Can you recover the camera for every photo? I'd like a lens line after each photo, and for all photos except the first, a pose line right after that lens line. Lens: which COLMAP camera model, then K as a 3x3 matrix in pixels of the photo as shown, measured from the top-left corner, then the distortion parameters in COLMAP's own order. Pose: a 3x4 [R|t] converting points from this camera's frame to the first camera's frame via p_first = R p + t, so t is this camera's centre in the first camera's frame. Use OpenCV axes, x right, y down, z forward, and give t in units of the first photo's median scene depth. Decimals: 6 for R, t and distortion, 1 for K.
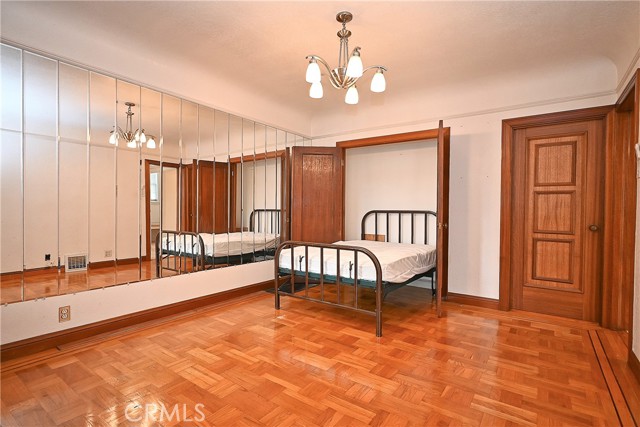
lens RADIAL K [[316.1, 0, 319.8], [0, 316.1, 215.3], [0, 0, 1]] dist [-0.006798, 0.003568]
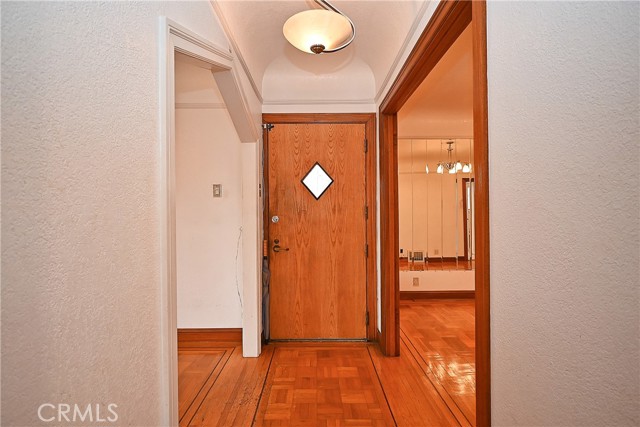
lens RADIAL K [[316.1, 0, 323.9], [0, 316.1, 218.7], [0, 0, 1]] dist [-0.006798, 0.003568]
pose [[0.597113, -0.009580, -0.802100, 0.164695], [0.005778, 0.999954, -0.007642, -0.015271], [0.802136, -0.000071, 0.597141, -0.256003]]
